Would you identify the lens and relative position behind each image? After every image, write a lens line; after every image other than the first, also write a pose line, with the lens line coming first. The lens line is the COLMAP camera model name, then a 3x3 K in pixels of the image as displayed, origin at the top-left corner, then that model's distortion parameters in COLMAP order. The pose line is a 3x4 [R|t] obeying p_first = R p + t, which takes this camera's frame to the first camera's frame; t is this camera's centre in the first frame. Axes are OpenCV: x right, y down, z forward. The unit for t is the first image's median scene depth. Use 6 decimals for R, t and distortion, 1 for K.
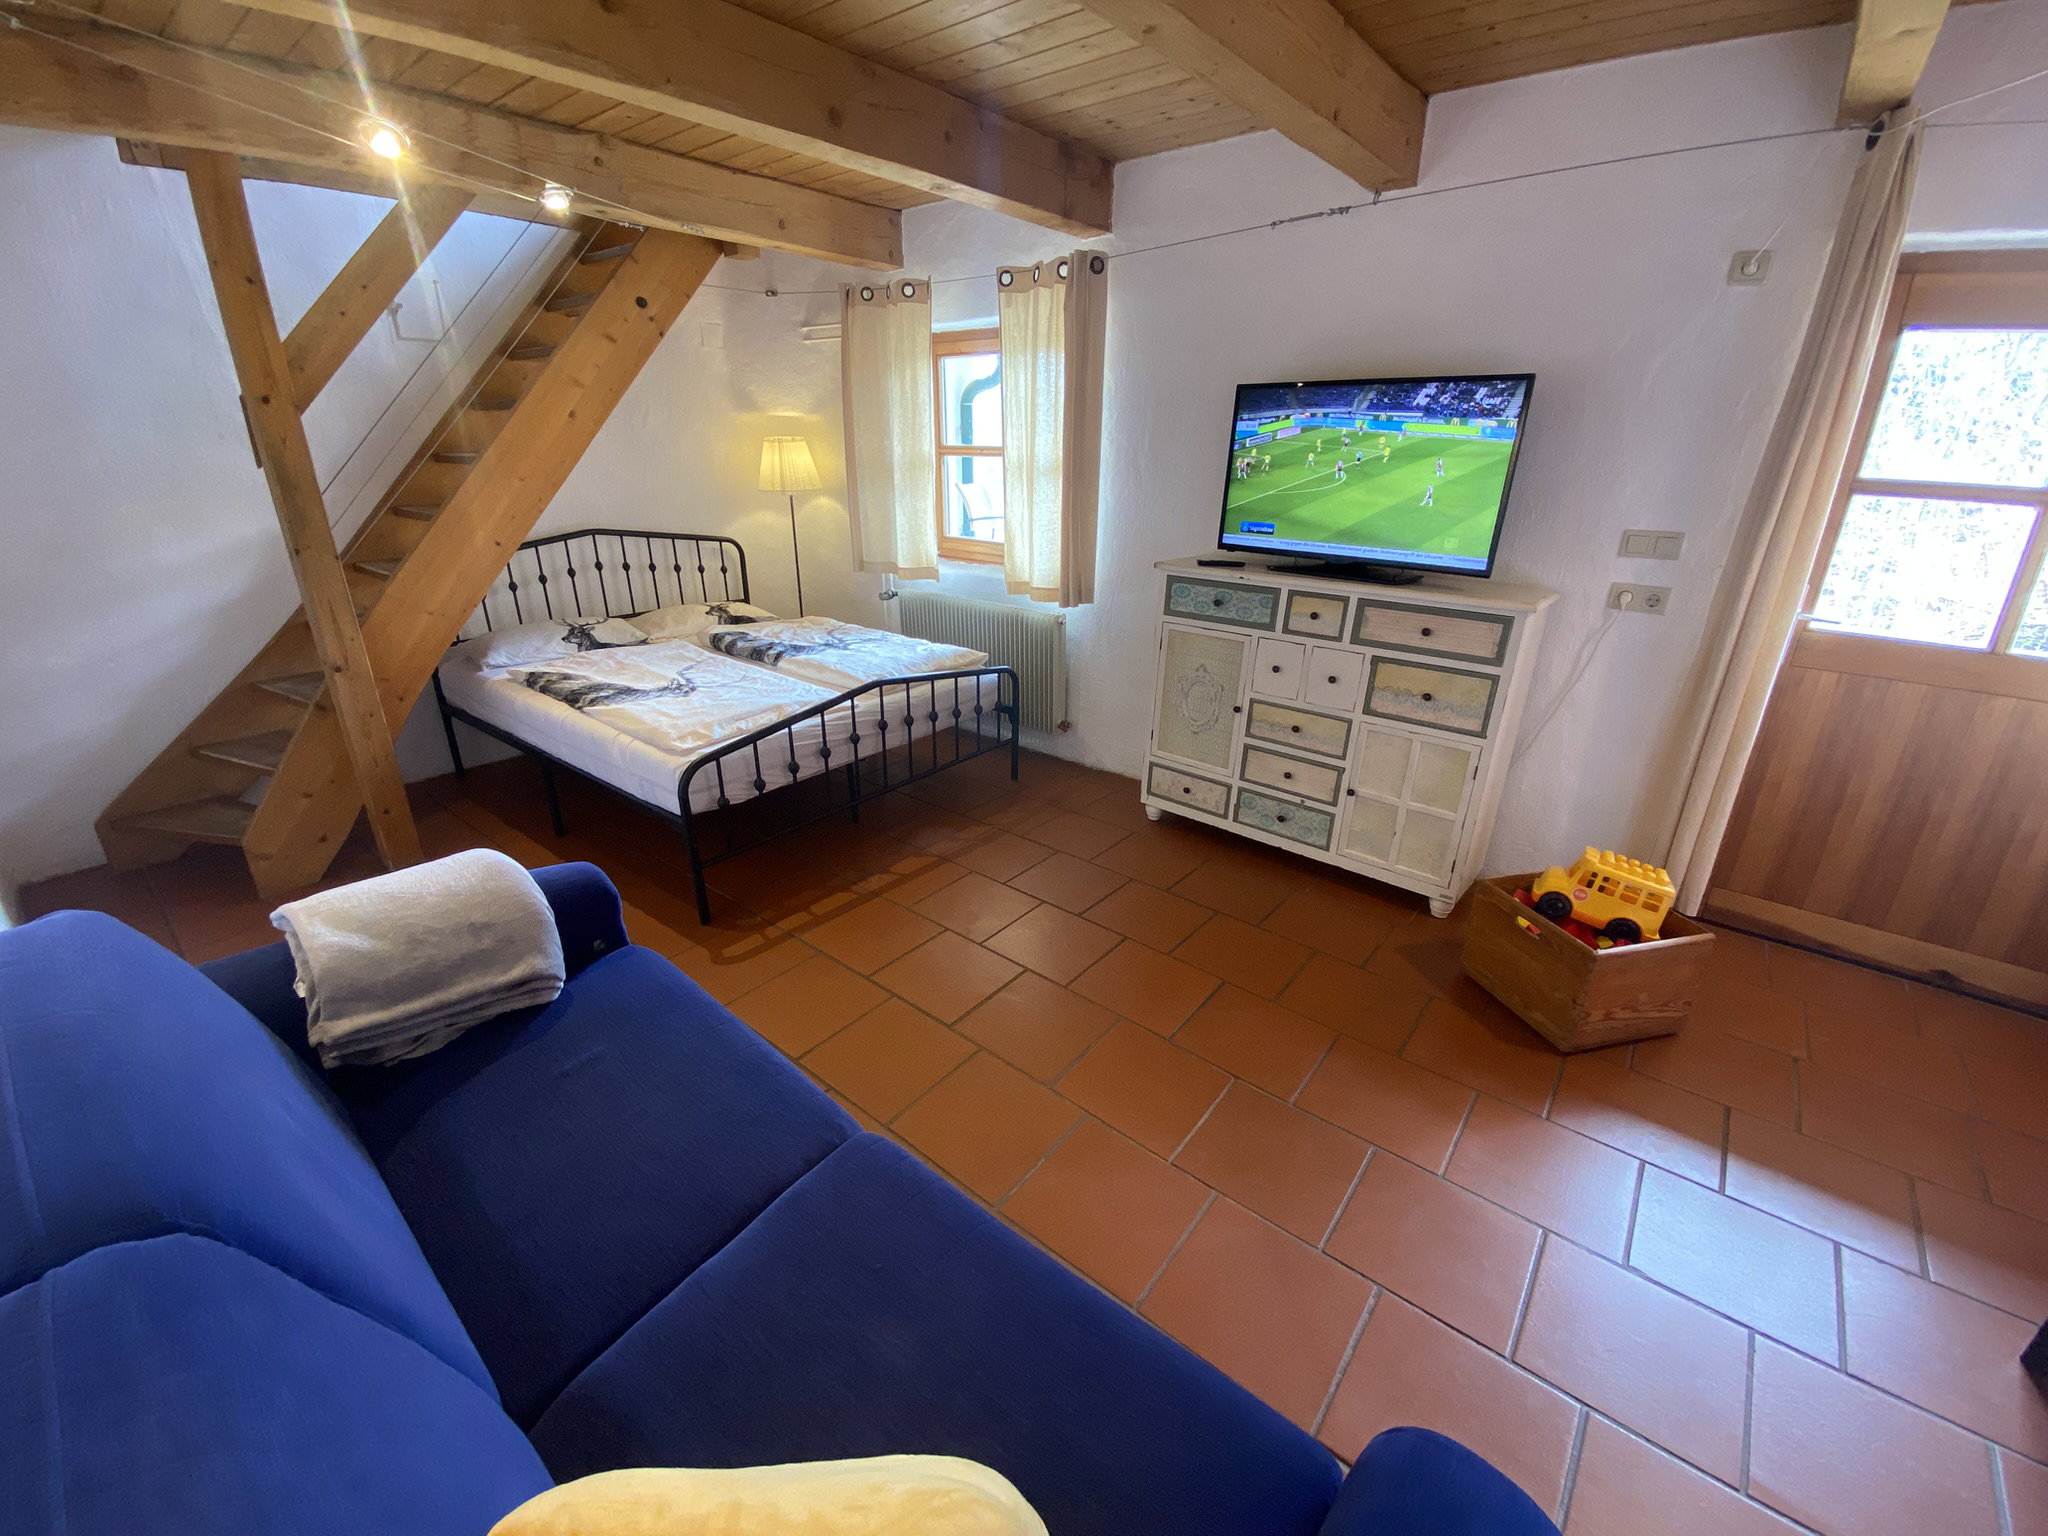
lens RADIAL K [[814.4, 0, 1033.1], [0, 814.4, 766.2], [0, 0, 1]] dist [-0.001196, -0.000233]
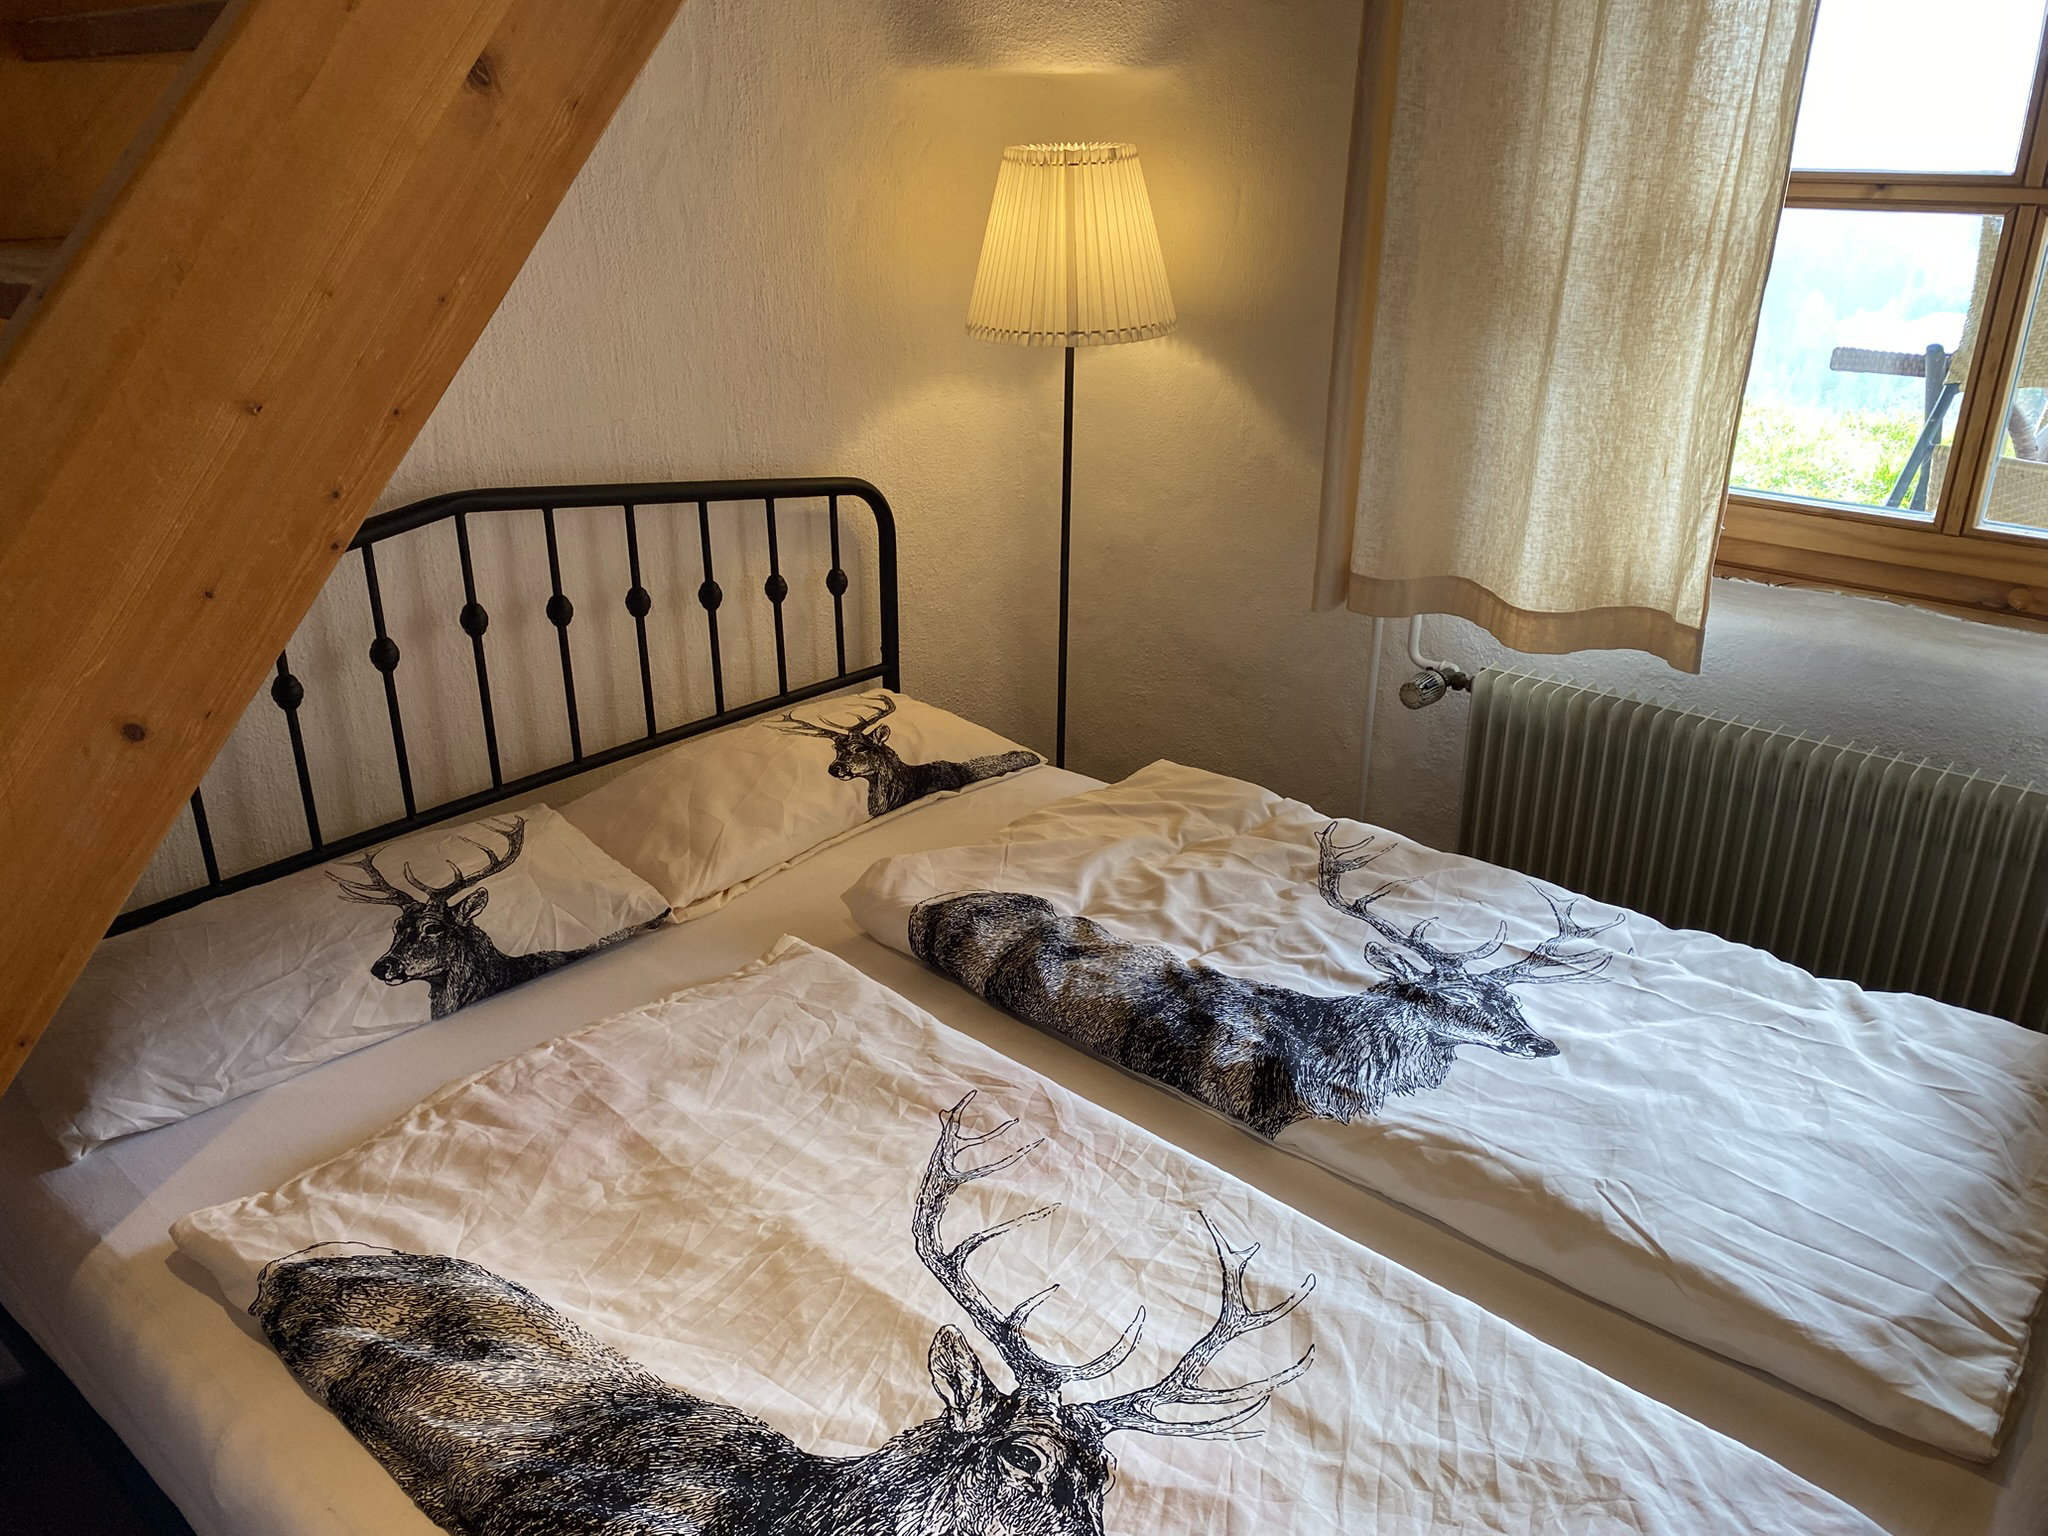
lens RADIAL K [[1553.0, 0, 1024.0], [0, 1553.0, 768.0], [0, 0, 1]] dist [0.002220, -0.001929]
pose [[0.998514, 0.006394, -0.054111, -0.401882], [-0.005744, 0.999910, 0.012157, -0.259175], [0.054184, -0.011828, 0.998461, 0.605395]]
